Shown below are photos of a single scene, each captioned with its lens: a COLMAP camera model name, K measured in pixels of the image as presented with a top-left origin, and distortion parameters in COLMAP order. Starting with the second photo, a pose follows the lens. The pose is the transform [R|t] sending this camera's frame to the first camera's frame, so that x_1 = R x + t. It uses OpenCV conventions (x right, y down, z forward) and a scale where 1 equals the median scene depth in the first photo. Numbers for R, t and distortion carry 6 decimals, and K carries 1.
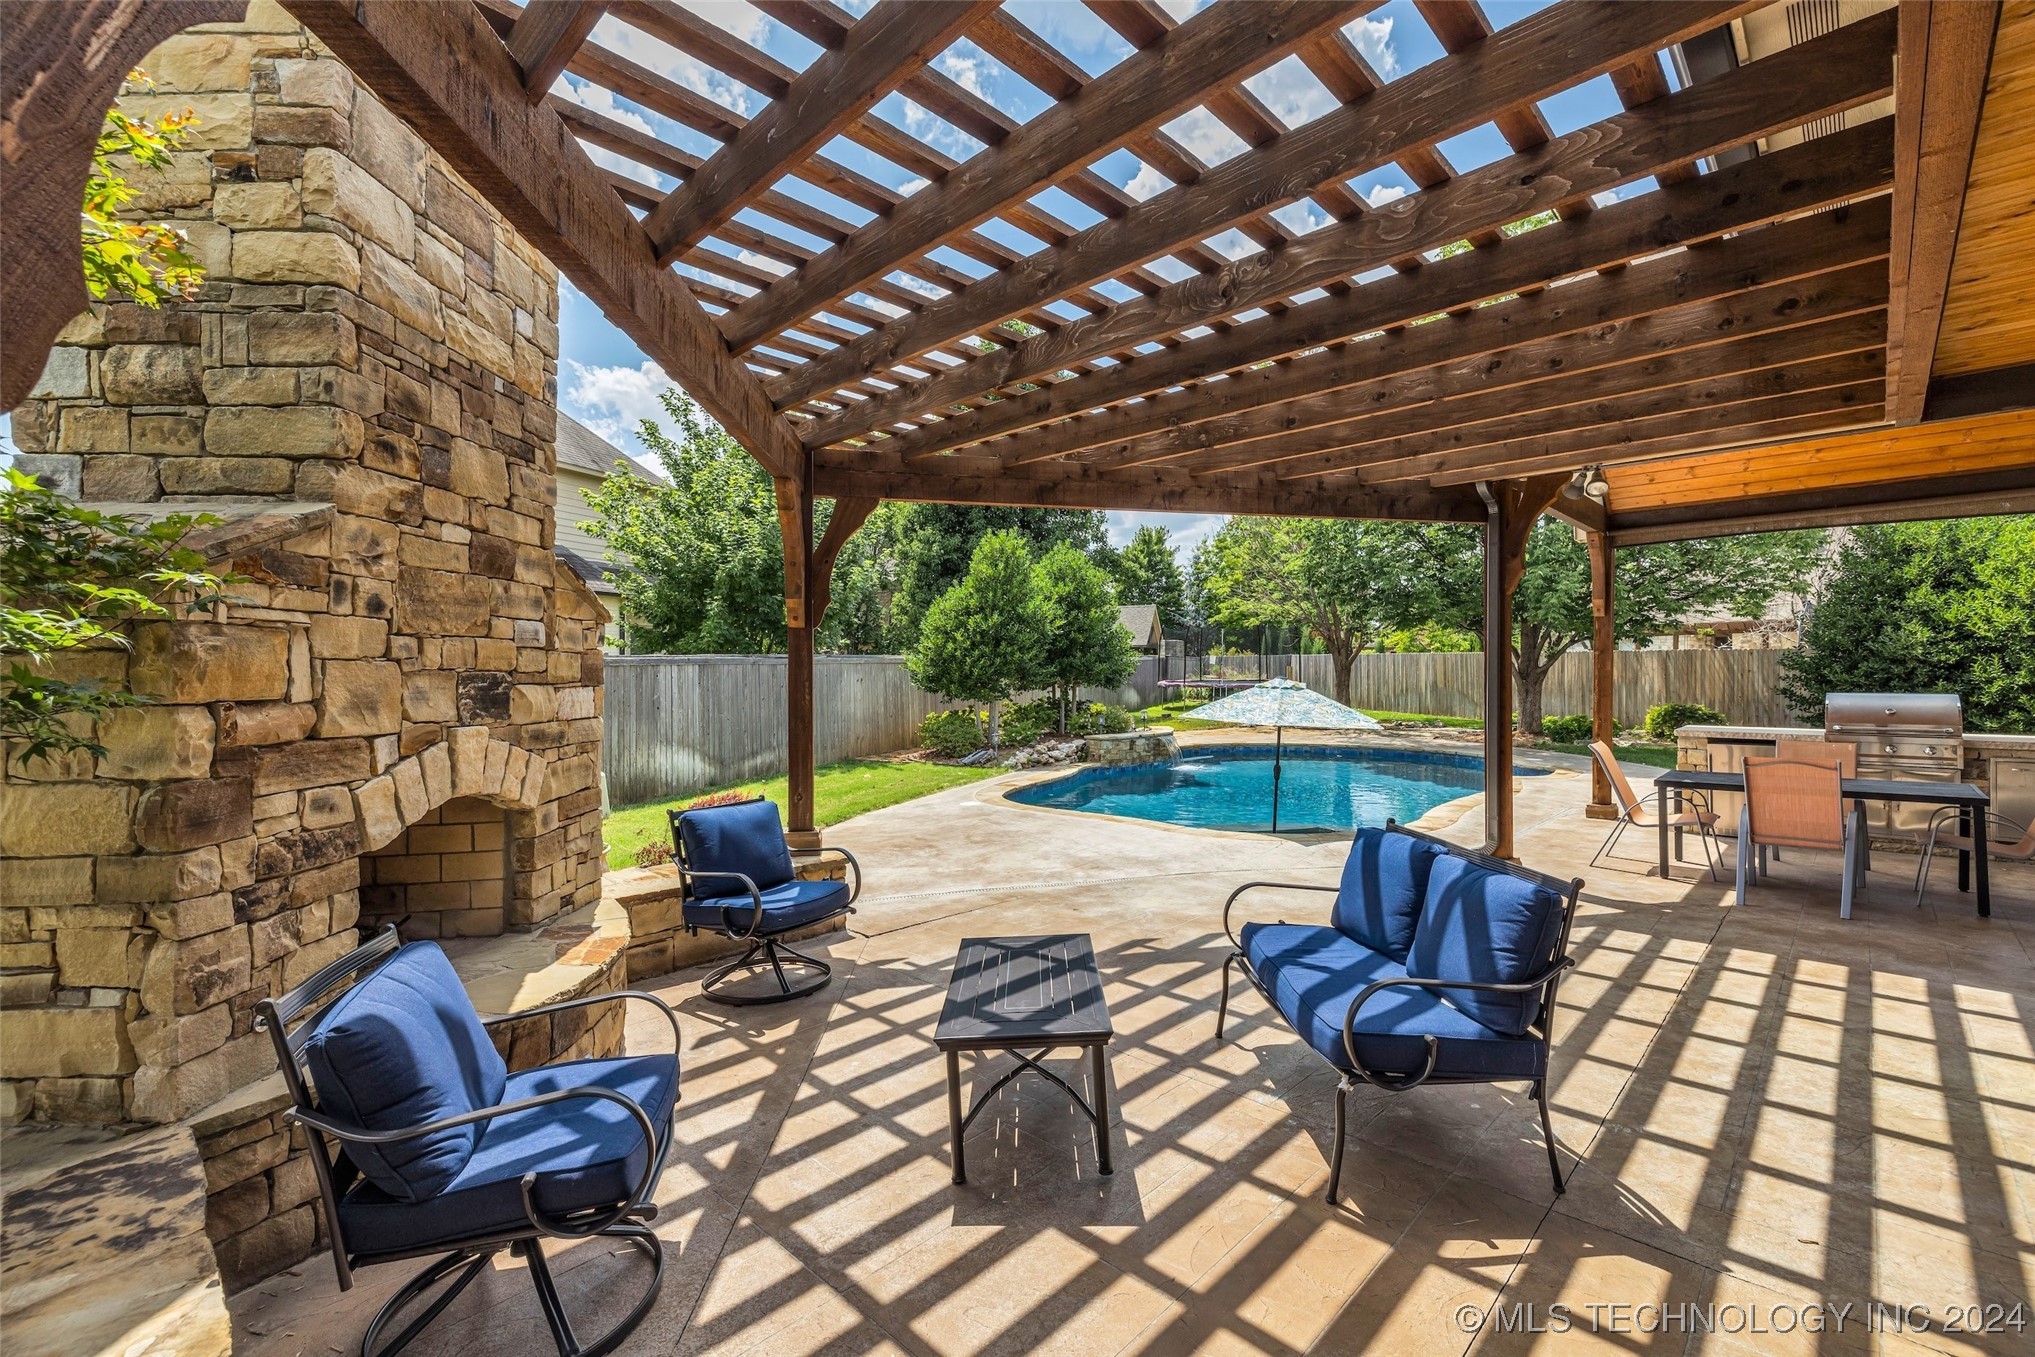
lens RADIAL K [[875.4, 0, 1017.5], [0, 875.4, 678.5], [0, 0, 1]] dist [0.000283, 0.000050]
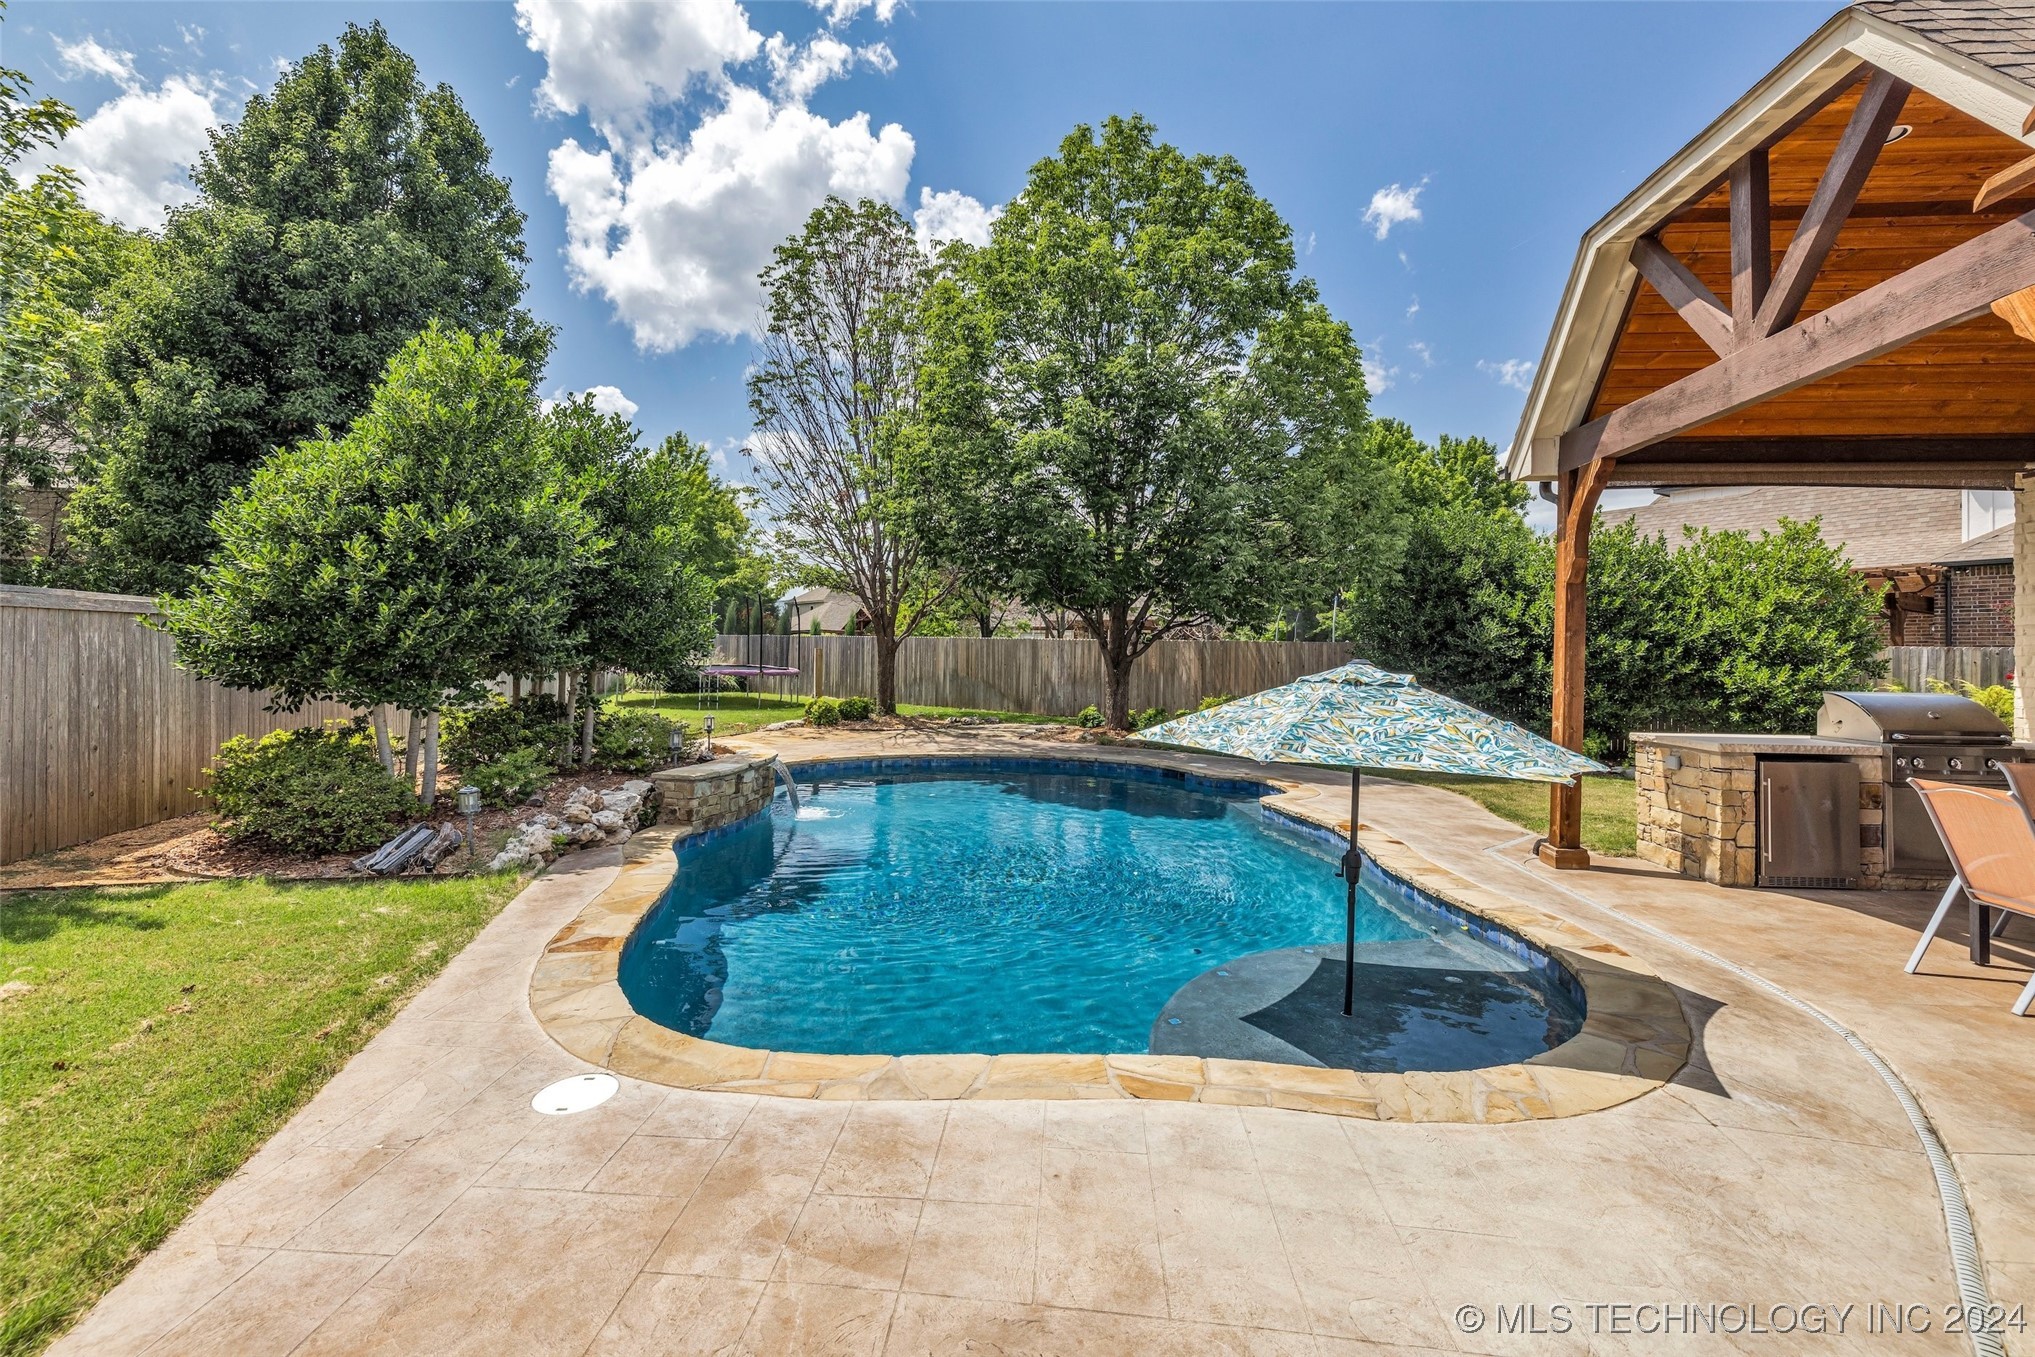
lens RADIAL K [[891.1, 0, 1019.2], [0, 891.1, 644.3], [0, 0, 1]] dist [0.003571, 0.000337]
pose [[0.768410, 0.027350, 0.639373, -0.091223], [-0.013065, 0.999549, -0.027055, 0.002499], [-0.639824, 0.012436, 0.768421, 0.472793]]
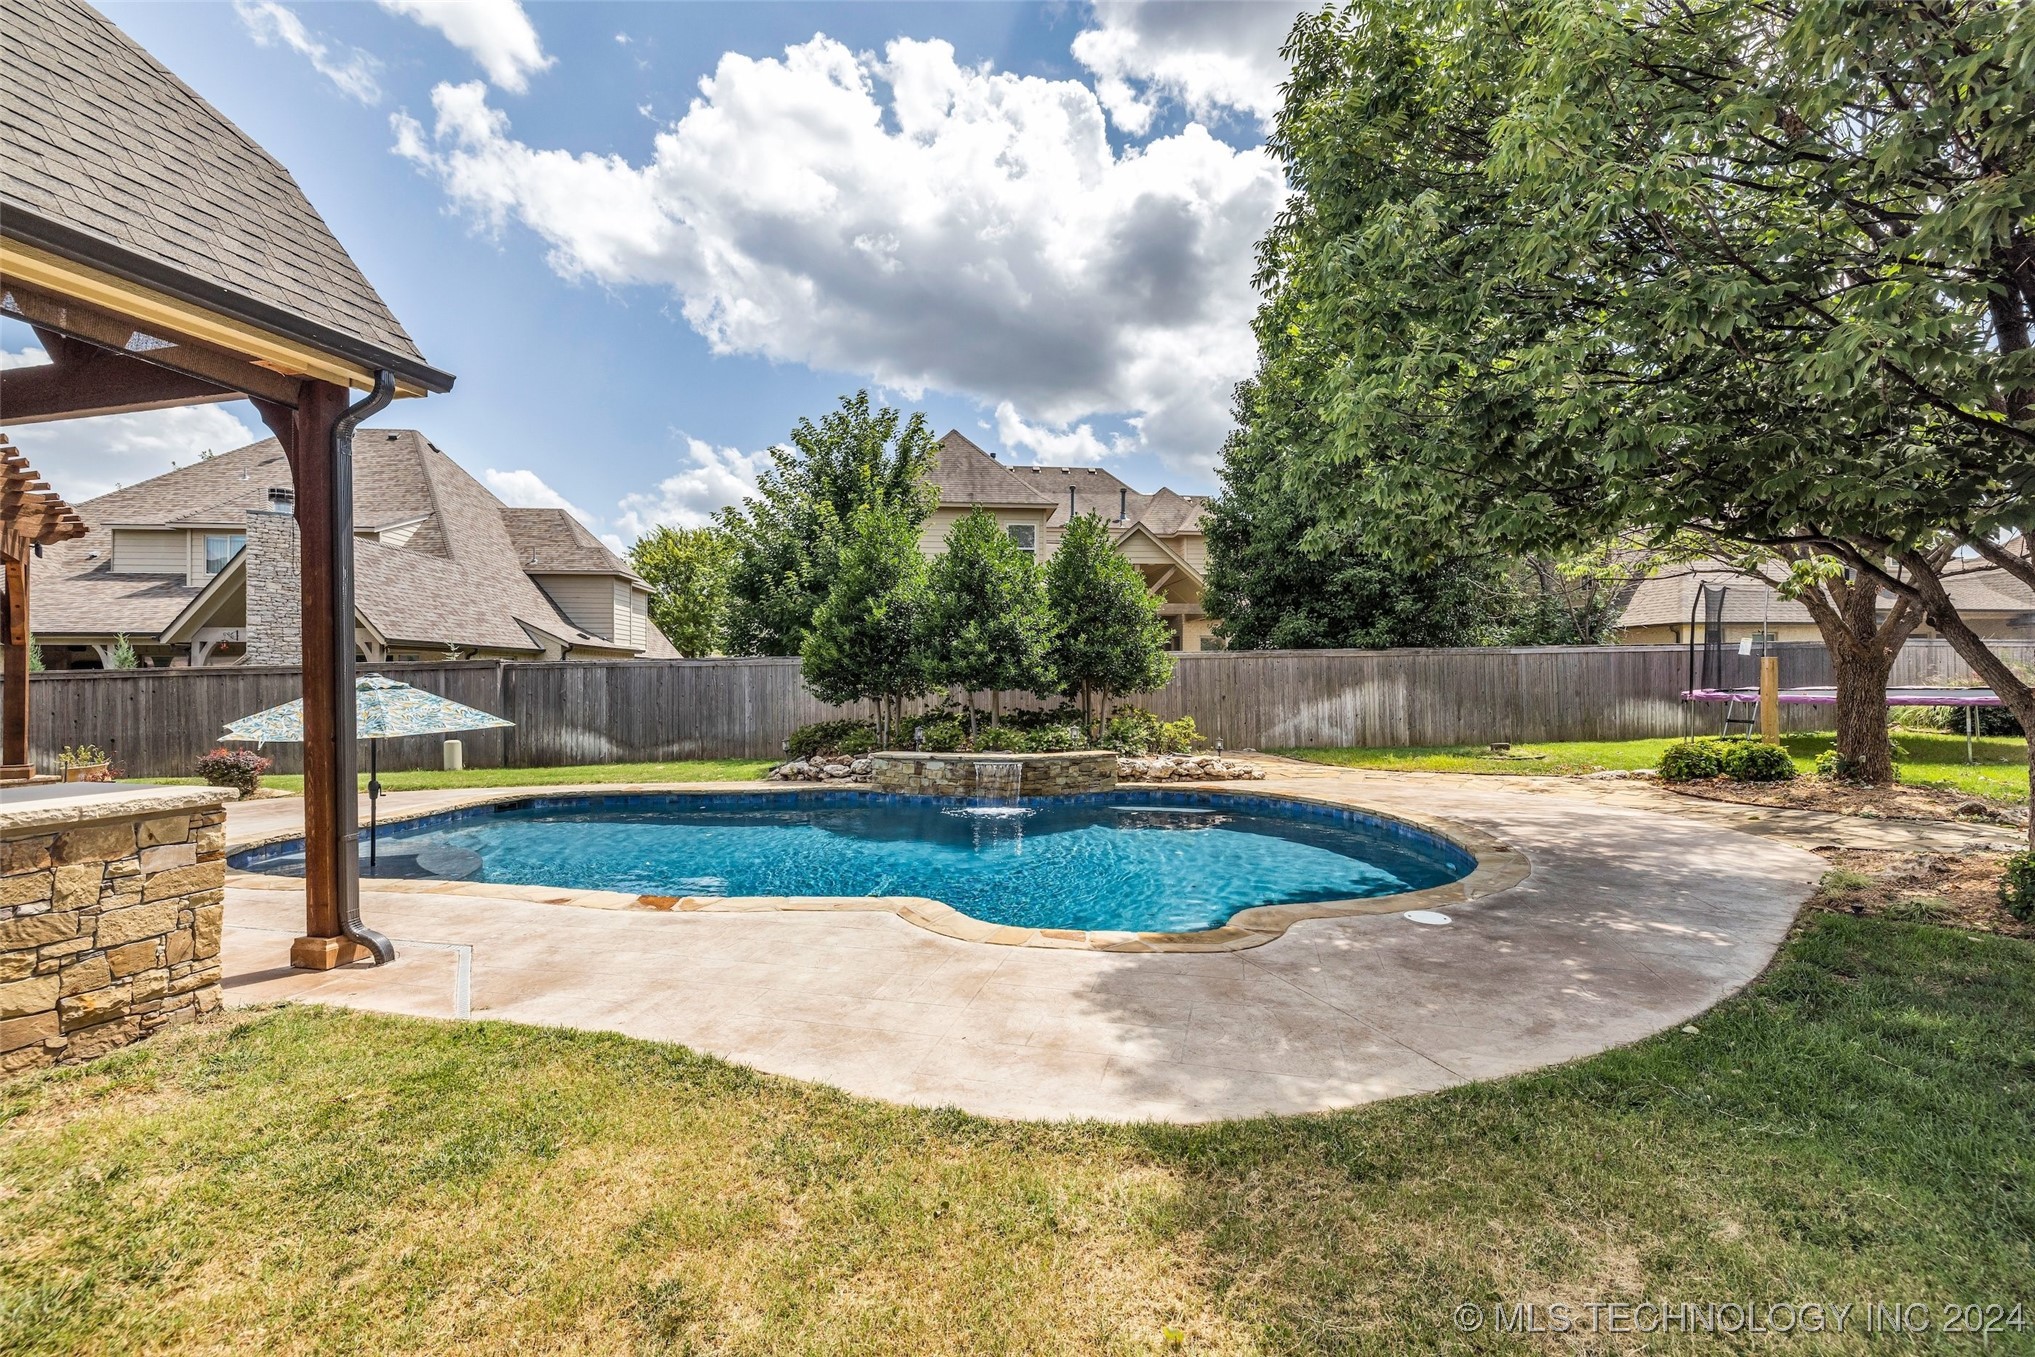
lens RADIAL K [[875.4, 0, 1017.5], [0, 875.4, 678.5], [0, 0, 1]] dist [0.000283, 0.000050]
pose [[0.512594, 0.003686, -0.858623, 0.832805], [-0.005201, 0.999986, 0.001188, -0.002801], [0.858615, 0.003856, 0.512606, 0.695835]]
